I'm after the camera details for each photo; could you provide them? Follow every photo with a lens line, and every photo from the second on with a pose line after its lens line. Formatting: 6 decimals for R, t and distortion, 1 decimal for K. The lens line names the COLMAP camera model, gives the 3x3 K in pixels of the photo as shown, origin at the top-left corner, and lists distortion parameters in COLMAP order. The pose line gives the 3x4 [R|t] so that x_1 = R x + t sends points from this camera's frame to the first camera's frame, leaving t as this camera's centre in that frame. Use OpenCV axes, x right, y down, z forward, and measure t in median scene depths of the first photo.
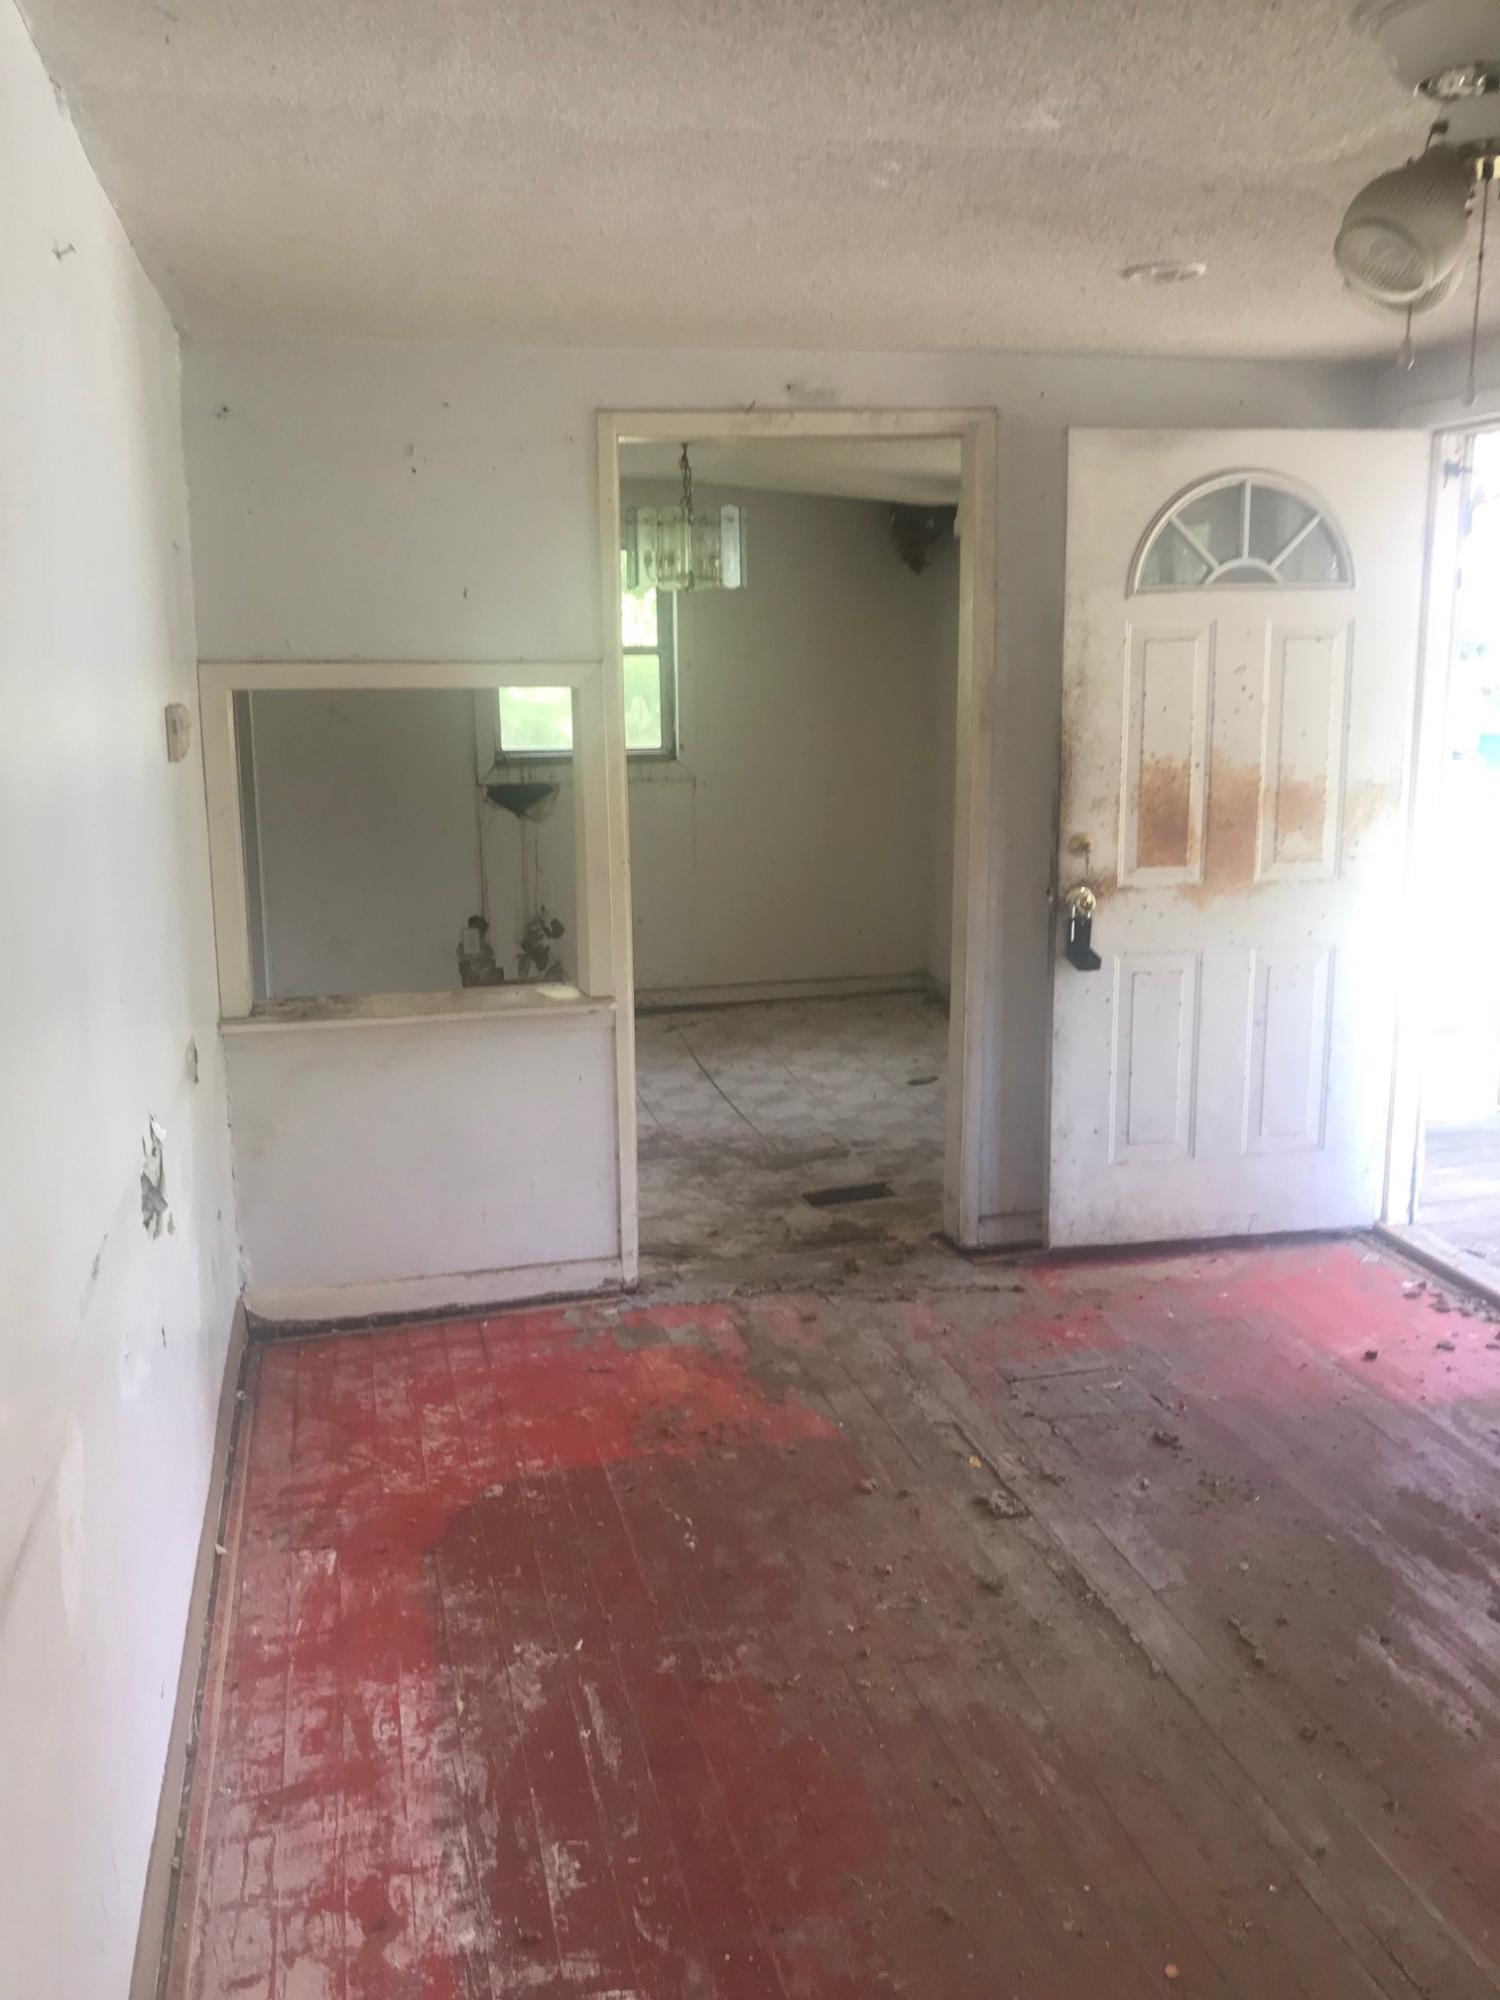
lens RADIAL K [[1608.0, 0, 746.8], [0, 1608.0, 990.4], [0, 0, 1]] dist [0.006660, -0.009043]
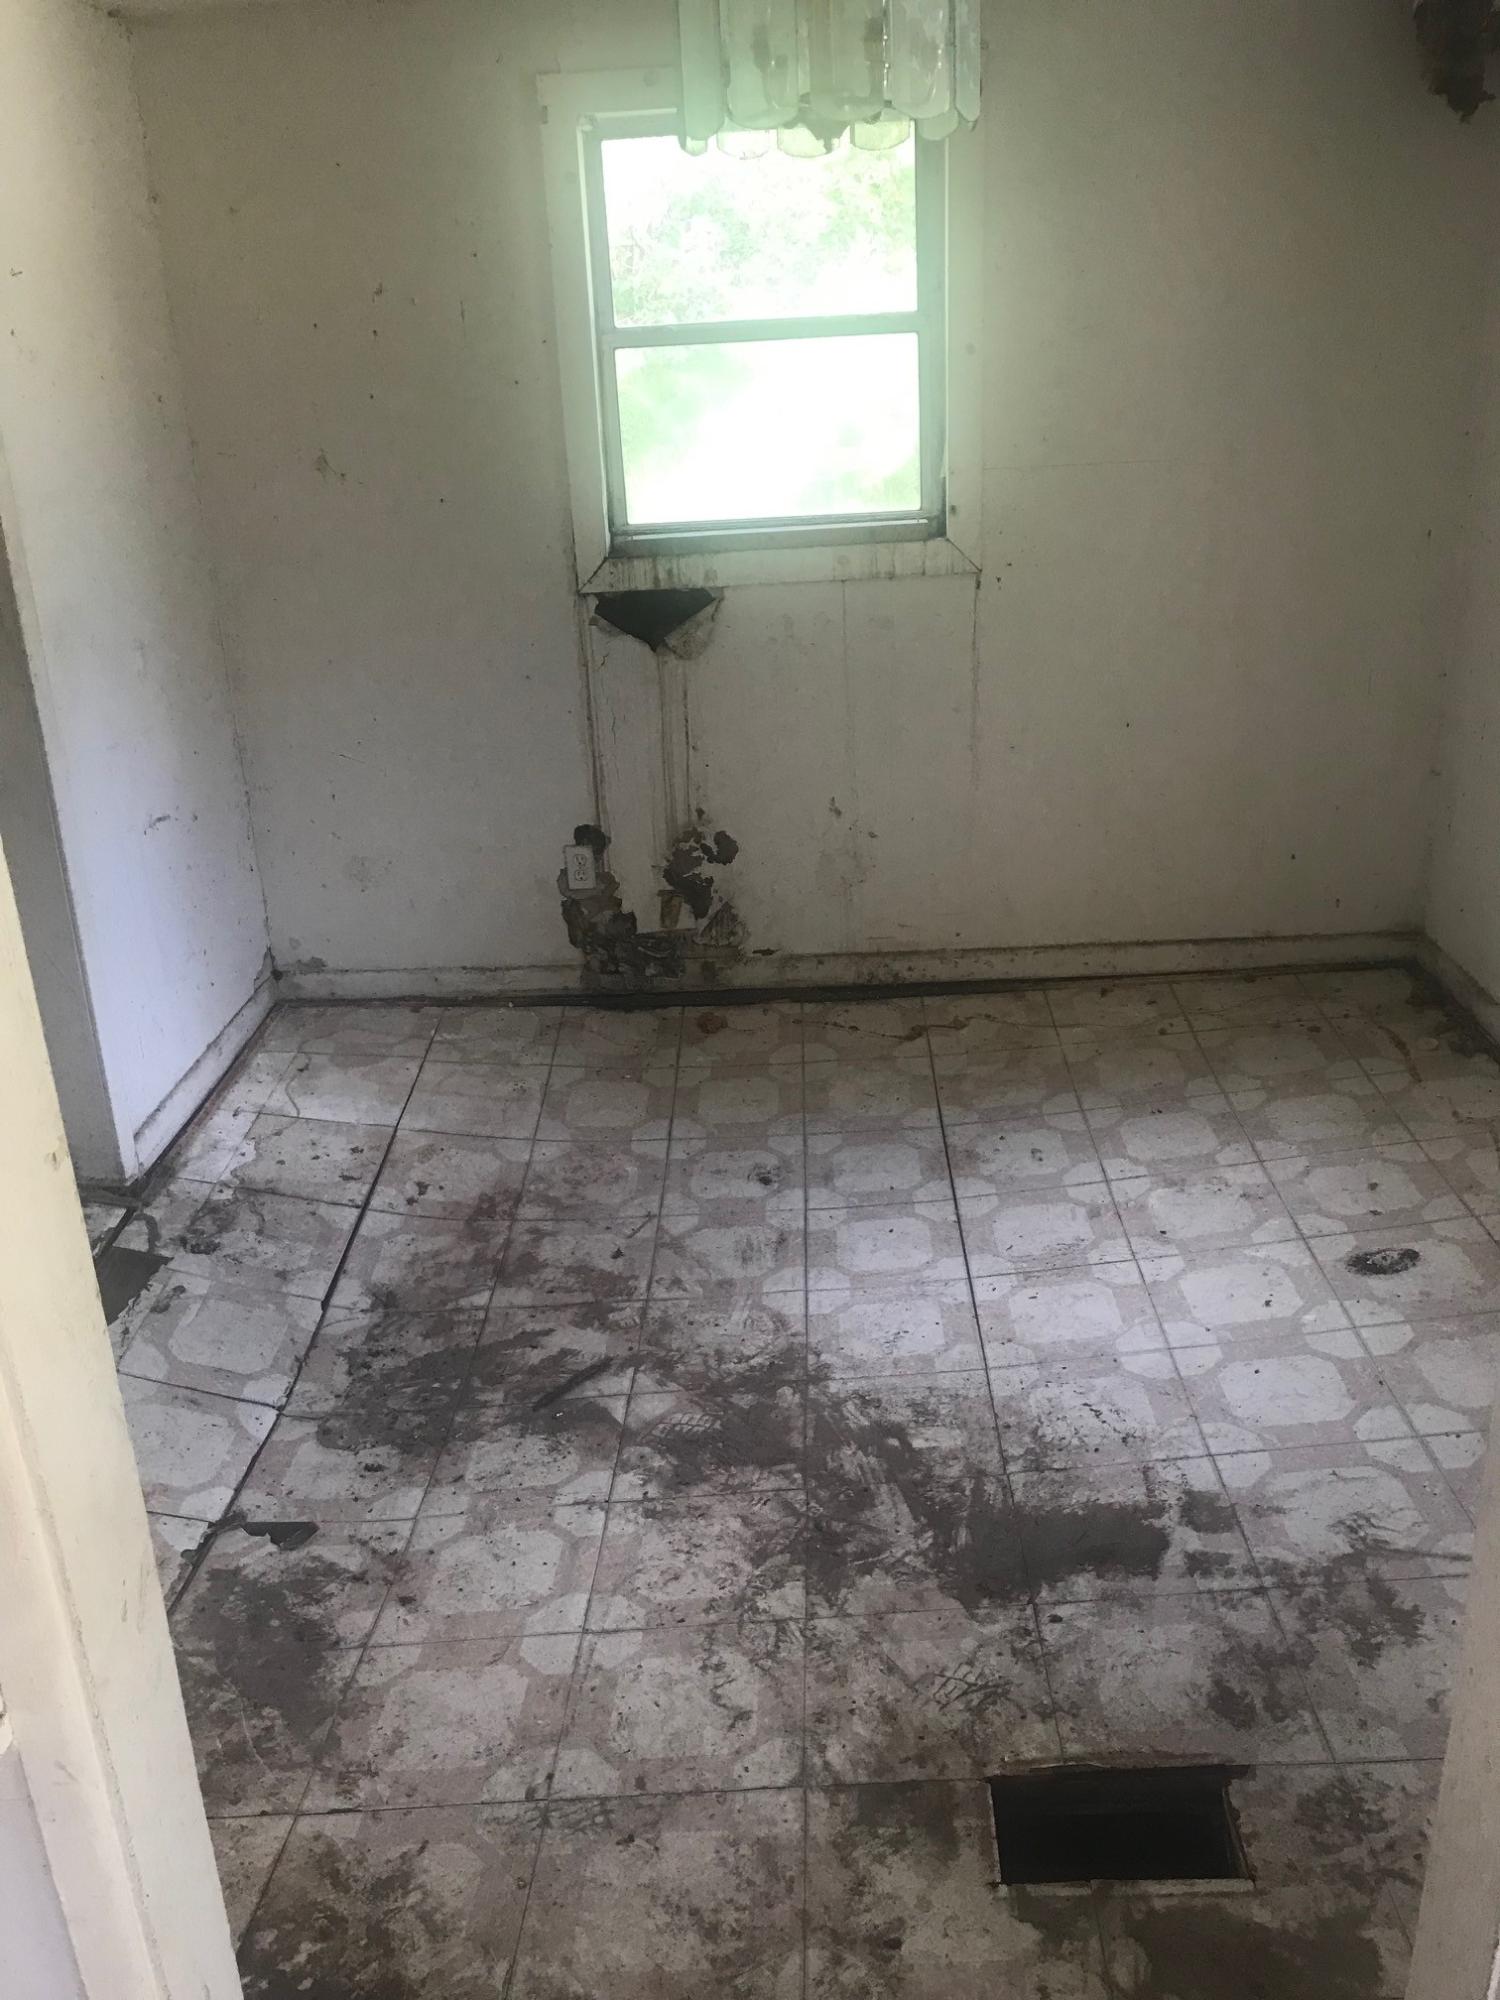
lens RADIAL K [[1608.0, 0, 746.8], [0, 1608.0, 990.4], [0, 0, 1]] dist [0.006660, -0.009043]
pose [[0.957783, 0.056440, -0.281896, 0.064488], [-0.008027, 0.985408, 0.170022, -0.104660], [0.287378, -0.160582, 0.944260, 0.559844]]
